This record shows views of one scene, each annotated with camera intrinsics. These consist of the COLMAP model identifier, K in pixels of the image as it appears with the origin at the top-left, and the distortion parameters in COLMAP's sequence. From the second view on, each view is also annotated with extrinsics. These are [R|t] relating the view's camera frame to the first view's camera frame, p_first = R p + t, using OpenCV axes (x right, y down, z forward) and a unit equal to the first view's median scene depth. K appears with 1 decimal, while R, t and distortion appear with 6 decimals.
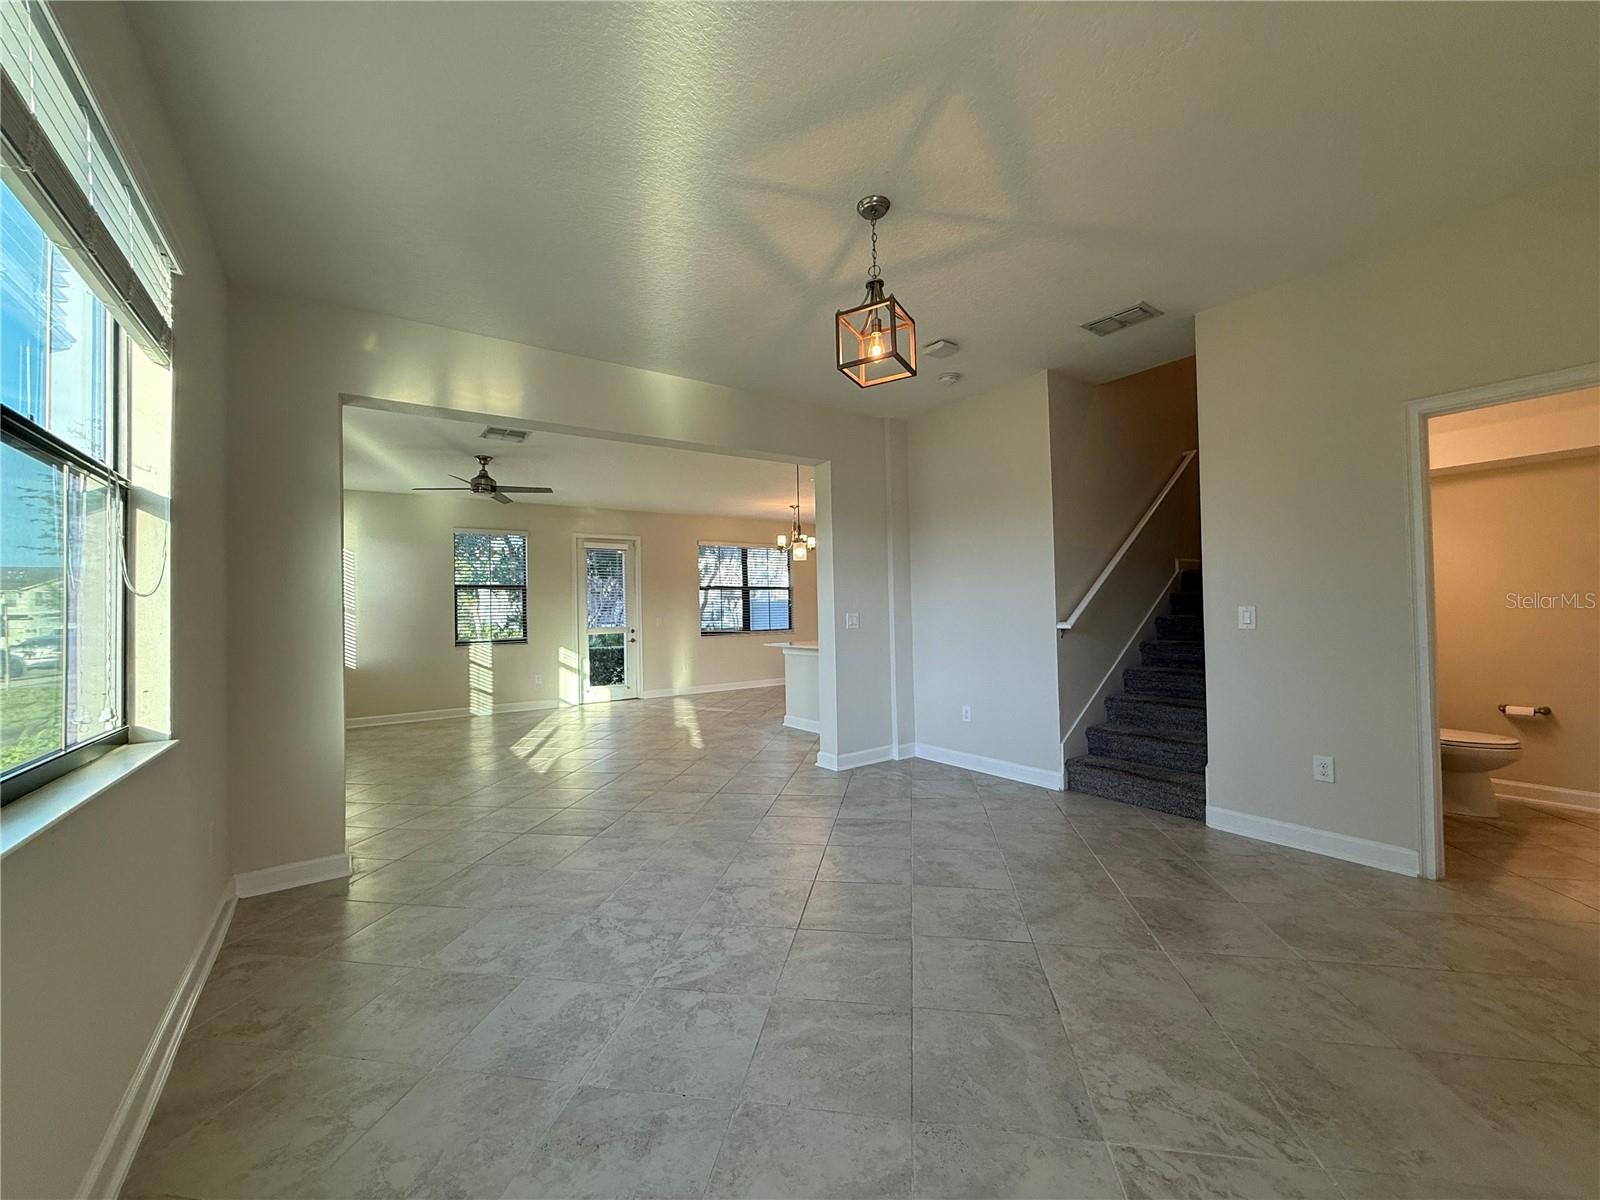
lens RADIAL K [[633.8, 0, 796.6], [0, 633.8, 601.0], [0, 0, 1]] dist [0.000561, -0.000182]
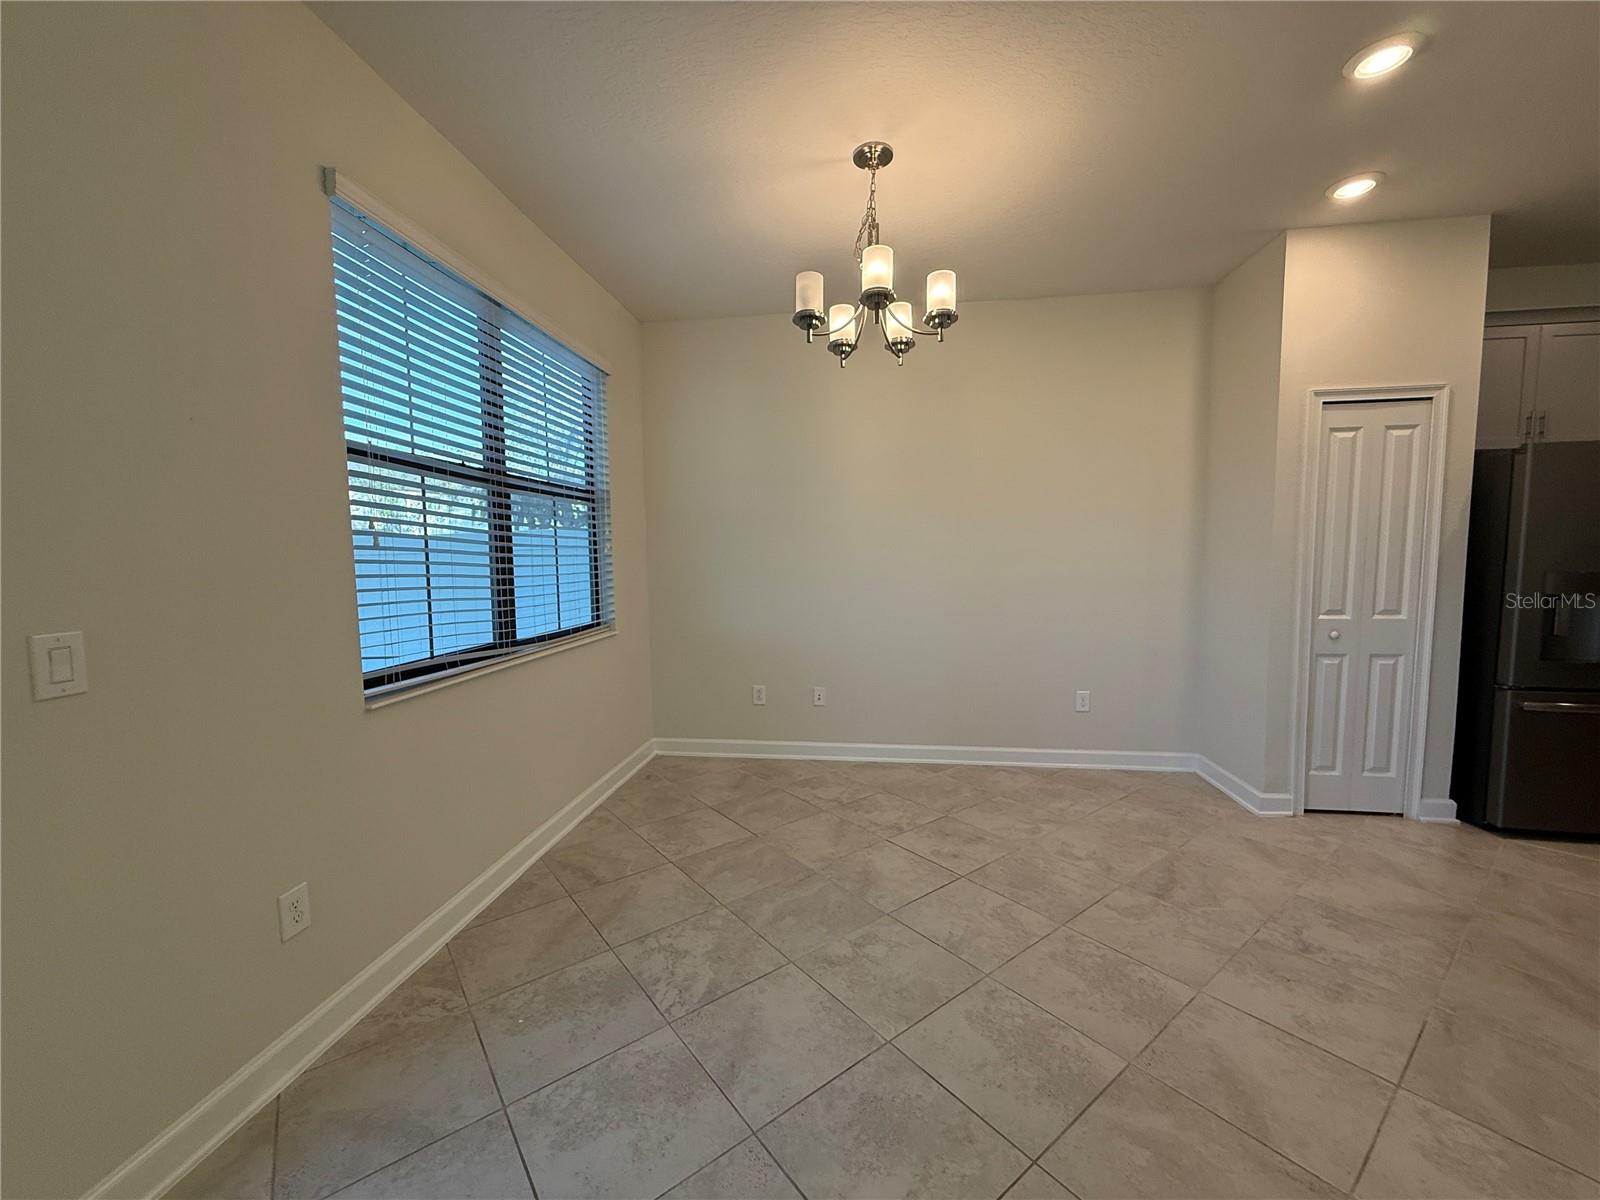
lens RADIAL K [[636.9, 0, 796.0], [0, 636.9, 600.5], [0, 0, 1]] dist [-0.000193, 0.000090]
pose [[0.675384, -0.037898, 0.736492, -0.565826], [-0.019884, 0.997380, 0.069556, 0.025209], [-0.737198, -0.061622, 0.672861, 2.183596]]
